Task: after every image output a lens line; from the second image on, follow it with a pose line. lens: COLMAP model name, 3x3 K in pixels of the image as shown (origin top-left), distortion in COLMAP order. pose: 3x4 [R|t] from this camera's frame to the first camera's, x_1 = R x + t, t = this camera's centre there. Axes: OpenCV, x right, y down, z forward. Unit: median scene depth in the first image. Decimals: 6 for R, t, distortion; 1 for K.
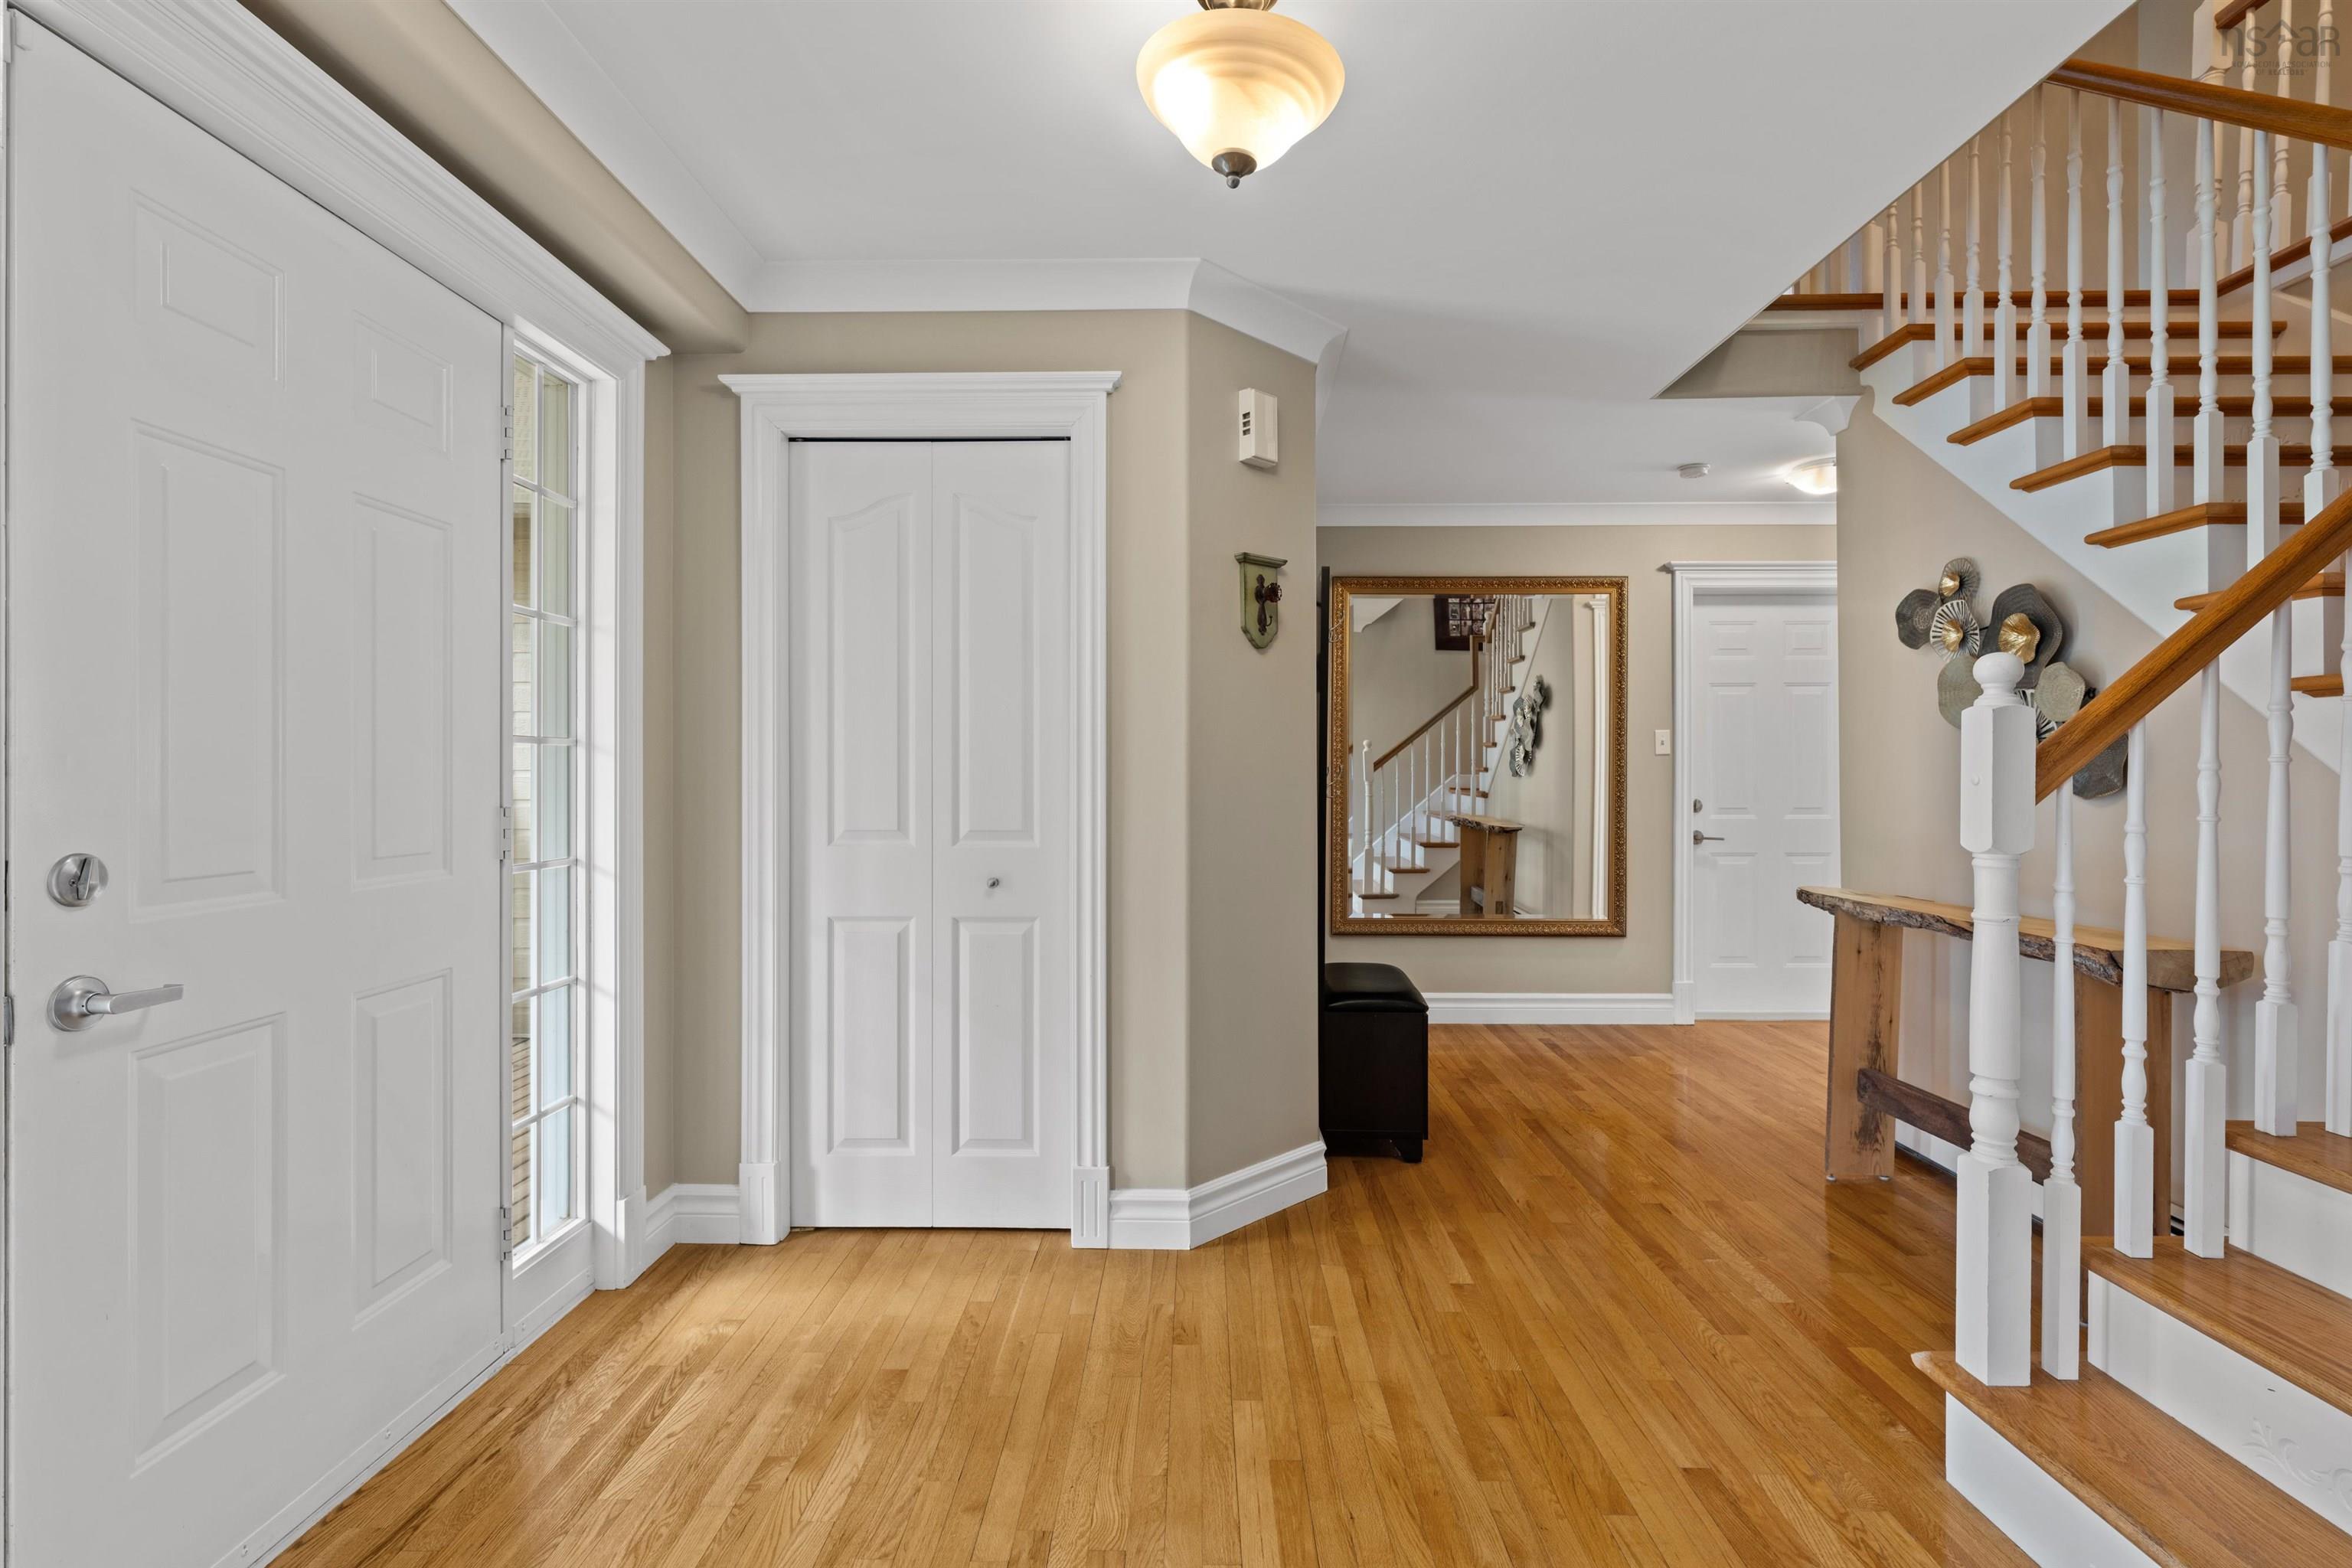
lens RADIAL K [[1054.5, 0, 1176.0], [0, 1054.5, 784.0], [0, 0, 1]] dist [-0.000839, -0.000492]
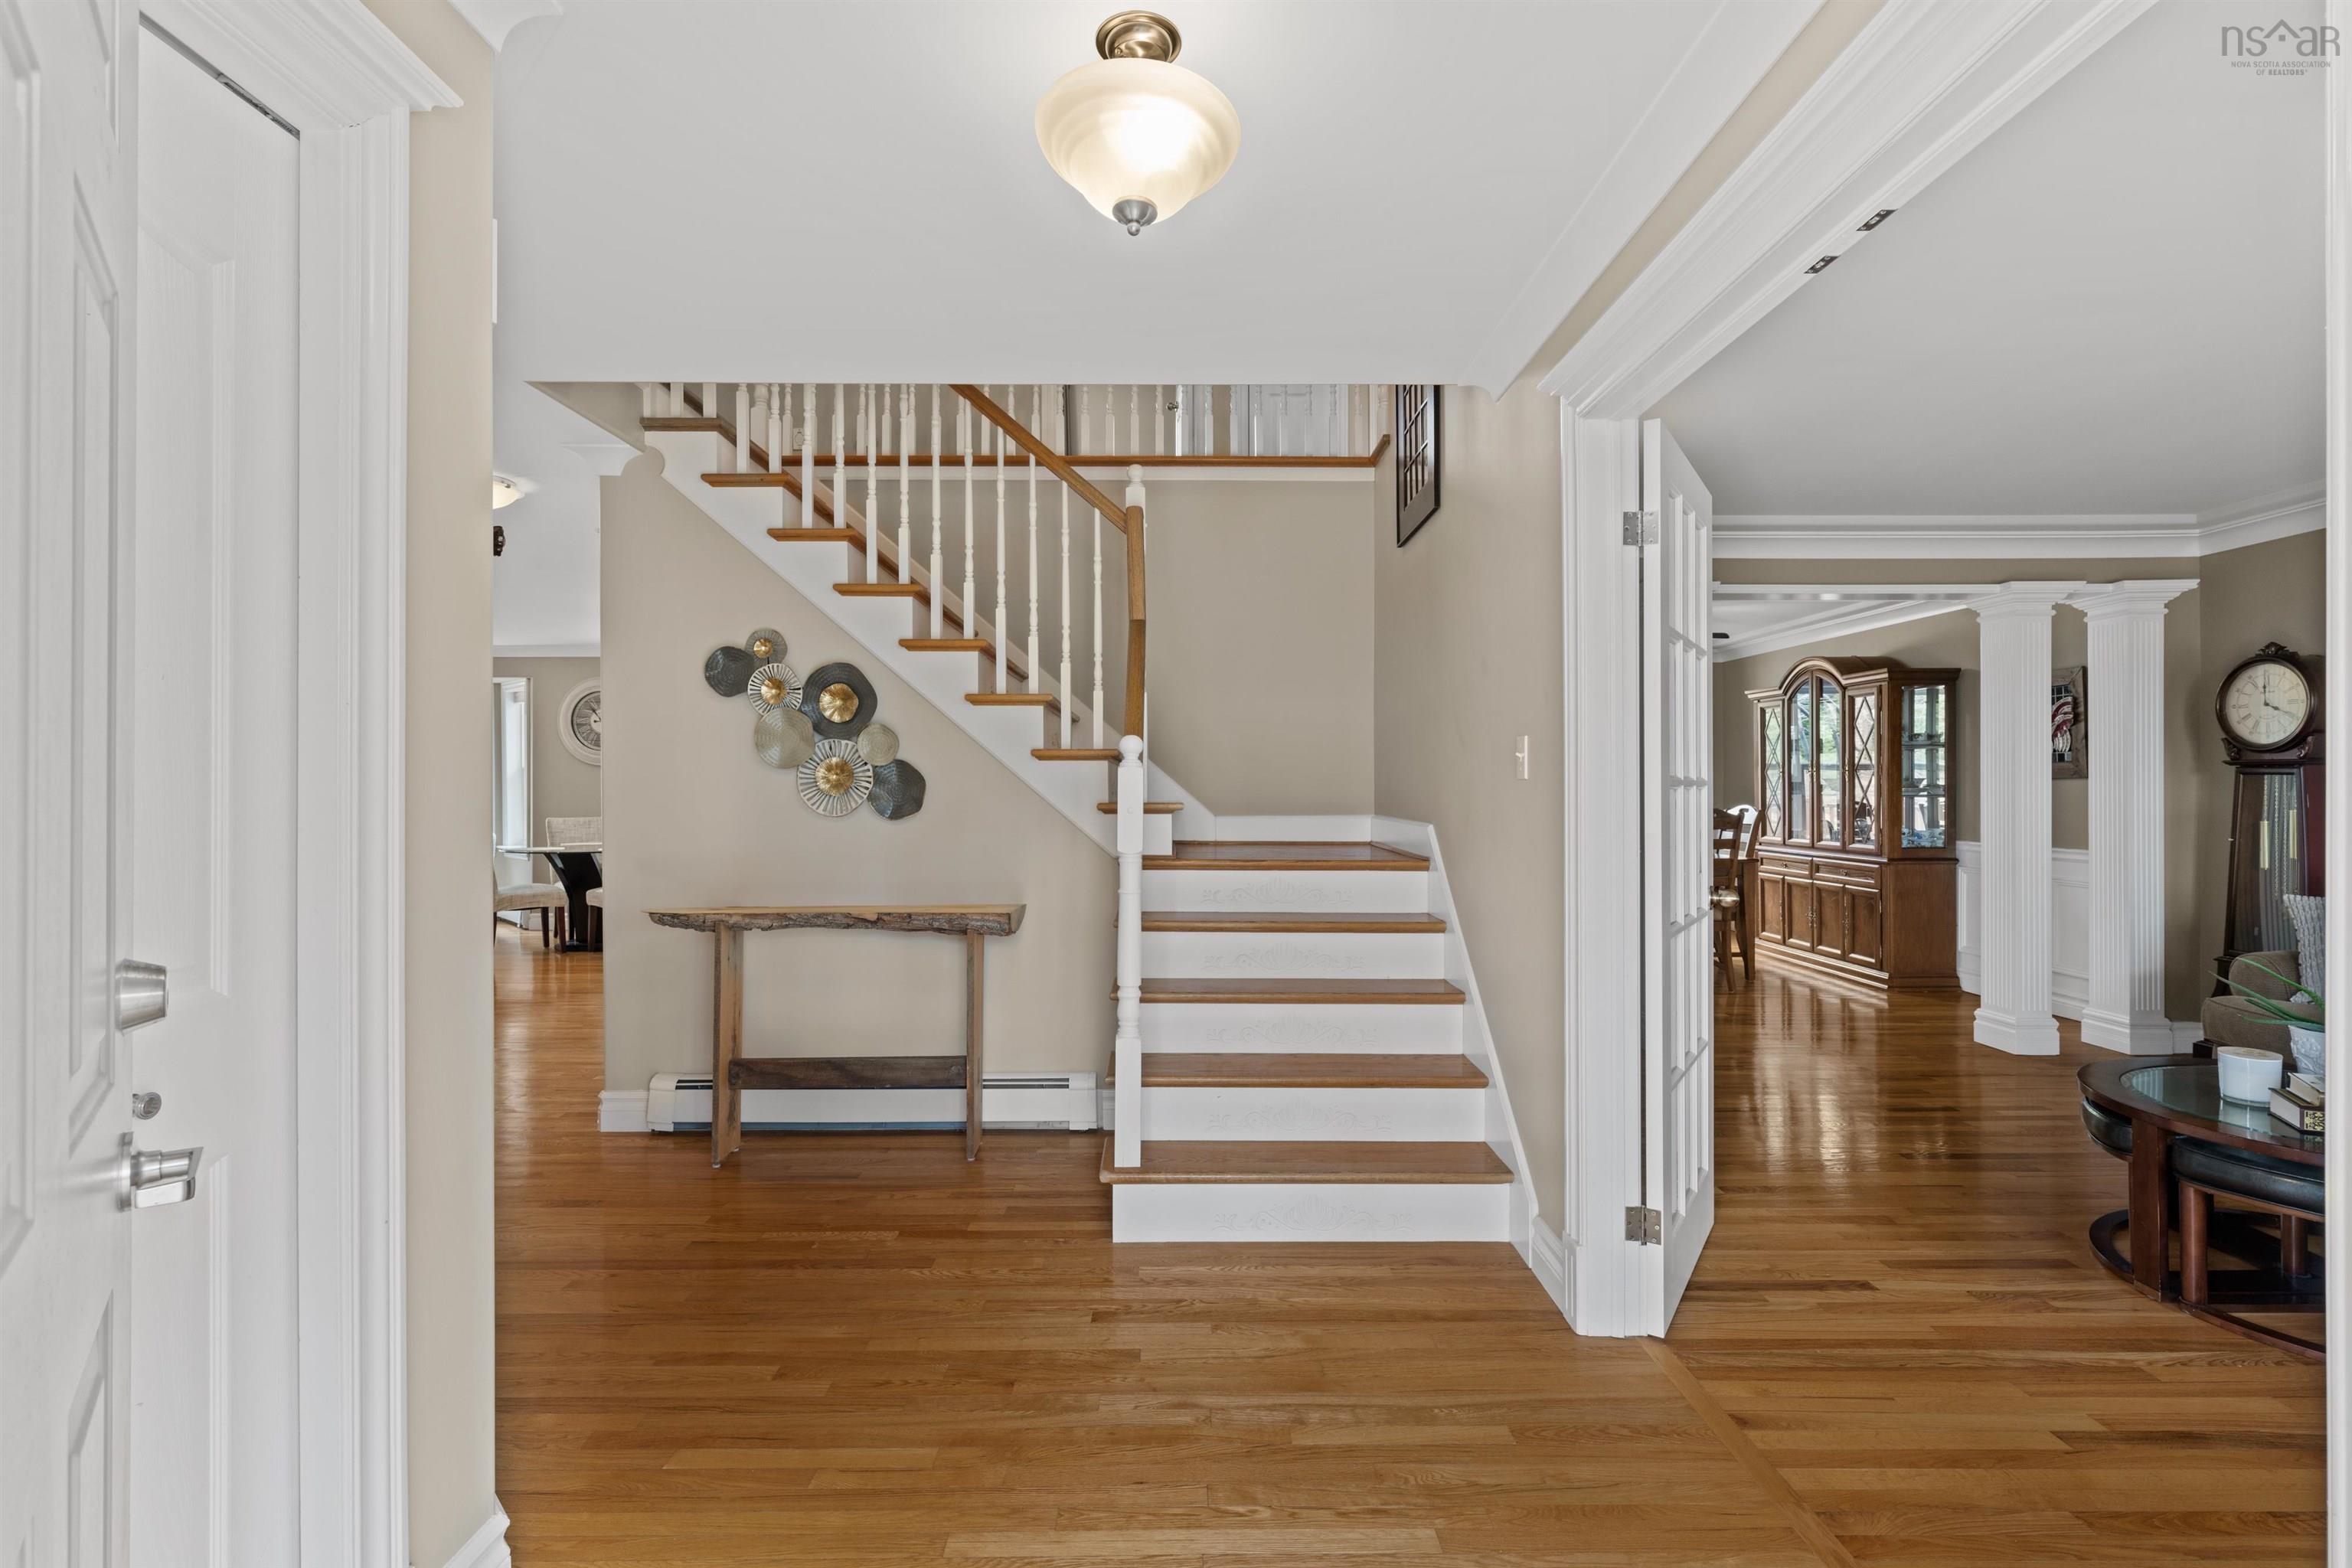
lens RADIAL K [[1081.7, 0, 1186.0], [0, 1081.7, 775.4], [0, 0, 1]] dist [-0.002932, -0.000503]
pose [[-0.028268, 0.009387, 0.999556, -0.683097], [0.025736, 0.999631, -0.008660, -0.020736], [-0.999269, 0.025480, -0.028500, 0.681011]]
